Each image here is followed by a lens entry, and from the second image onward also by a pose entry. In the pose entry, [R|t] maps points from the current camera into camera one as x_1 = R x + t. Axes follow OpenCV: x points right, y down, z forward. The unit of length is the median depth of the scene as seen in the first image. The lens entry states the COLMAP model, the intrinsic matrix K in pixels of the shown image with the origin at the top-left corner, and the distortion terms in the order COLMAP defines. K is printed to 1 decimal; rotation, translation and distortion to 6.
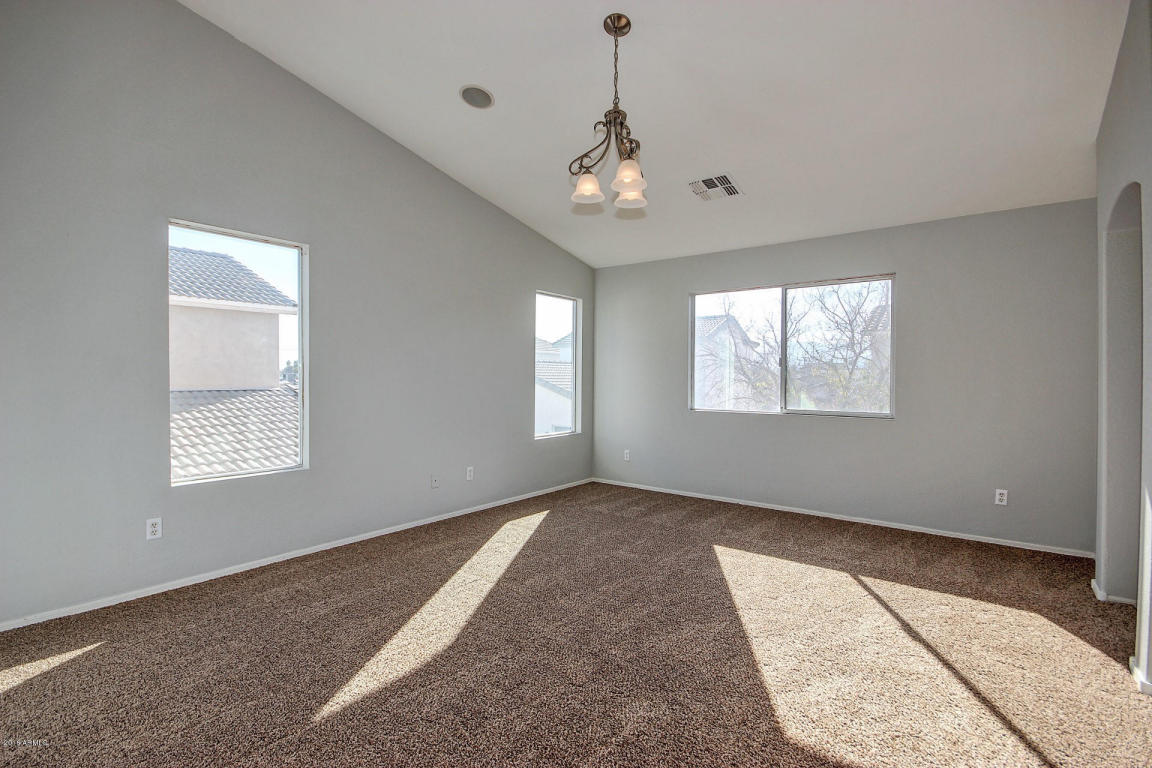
lens RADIAL K [[540.0, 0, 566.8], [0, 540.0, 382.6], [0, 0, 1]] dist [0.000111, 0.000076]
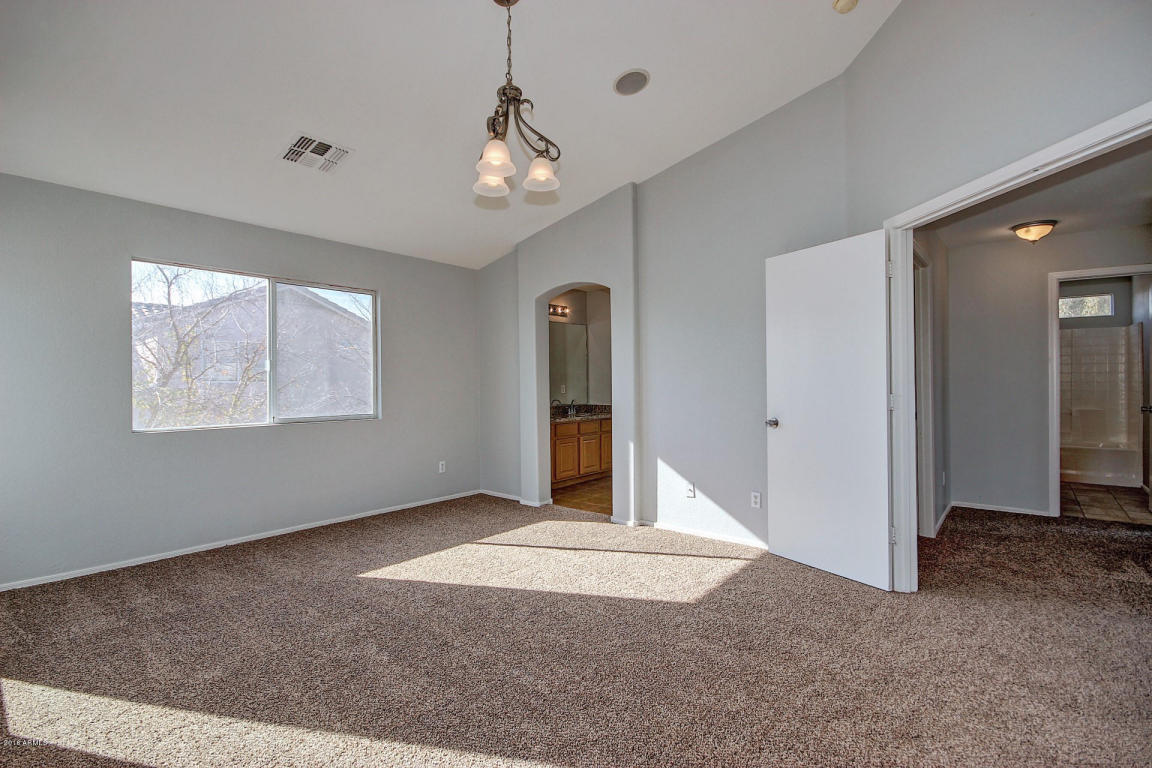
lens RADIAL K [[526.6, 0, 571.9], [0, 526.6, 386.1], [0, 0, 1]] dist [0.005539, -0.000271]
pose [[0.043472, -0.009417, 0.999010, -0.492492], [0.022296, 0.999716, 0.008453, -0.000764], [-0.998806, 0.021906, 0.043669, 0.551244]]
